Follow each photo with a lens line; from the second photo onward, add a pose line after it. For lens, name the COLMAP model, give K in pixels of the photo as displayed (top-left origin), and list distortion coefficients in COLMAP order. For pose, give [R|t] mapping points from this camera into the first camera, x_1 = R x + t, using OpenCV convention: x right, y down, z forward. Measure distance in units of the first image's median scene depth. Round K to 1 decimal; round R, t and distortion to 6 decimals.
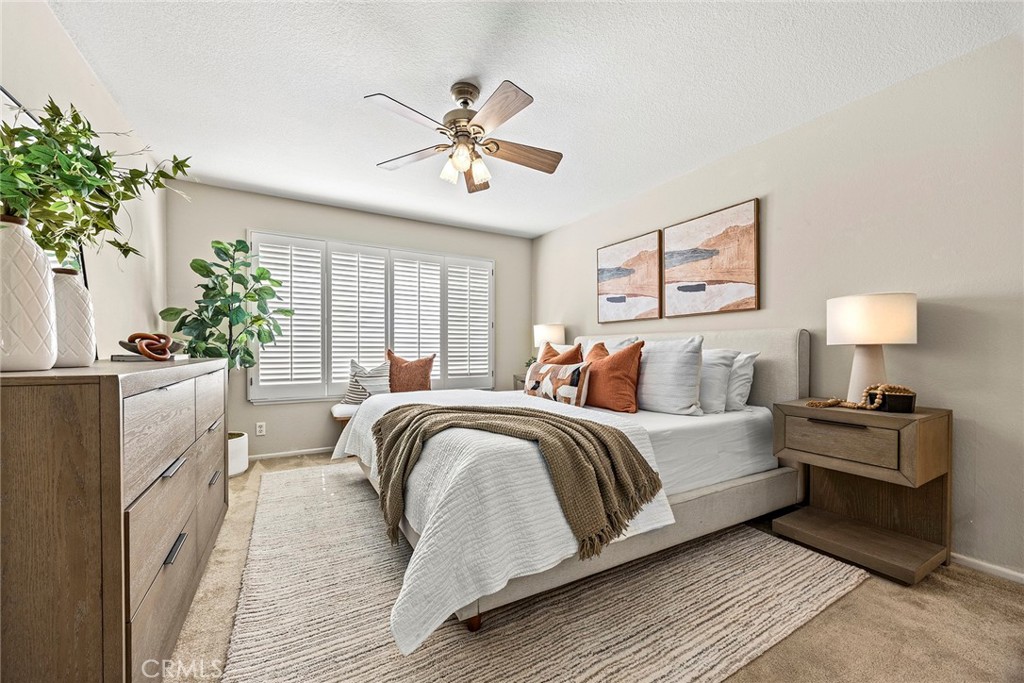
lens RADIAL K [[396.5, 0, 507.9], [0, 396.5, 350.0], [0, 0, 1]] dist [-0.001903, 0.000088]
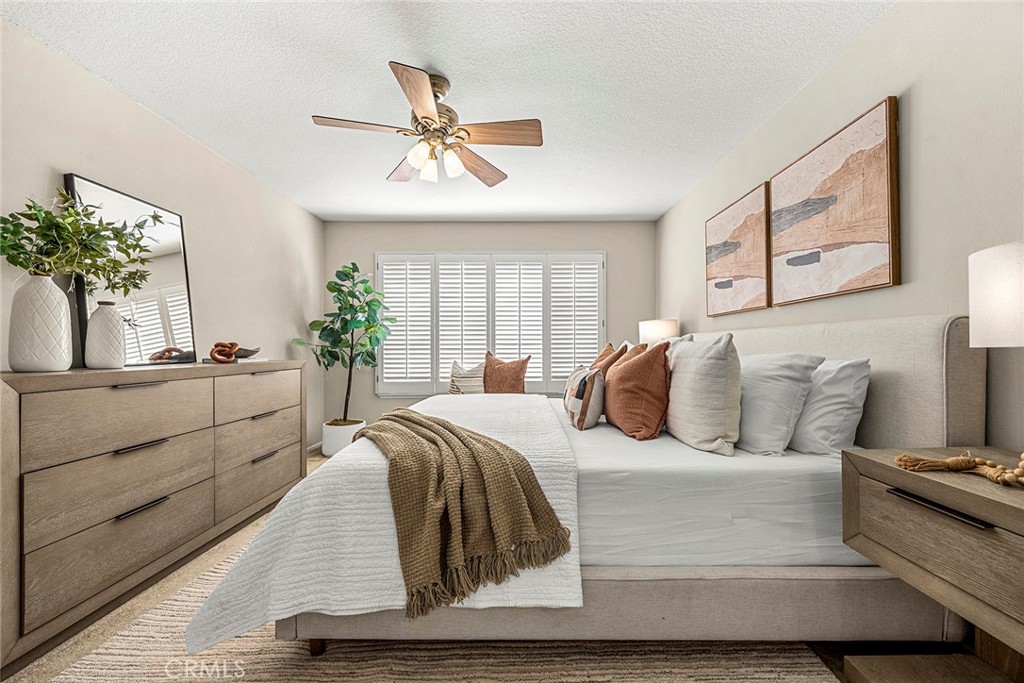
lens RADIAL K [[396.5, 0, 521.3], [0, 396.5, 345.4], [0, 0, 1]] dist [-0.001903, 0.000088]
pose [[0.872809, -0.008713, -0.487985, 0.394824], [0.005113, 0.999949, -0.008709, -0.009572], [0.488036, 0.005106, 0.872809, 0.200580]]
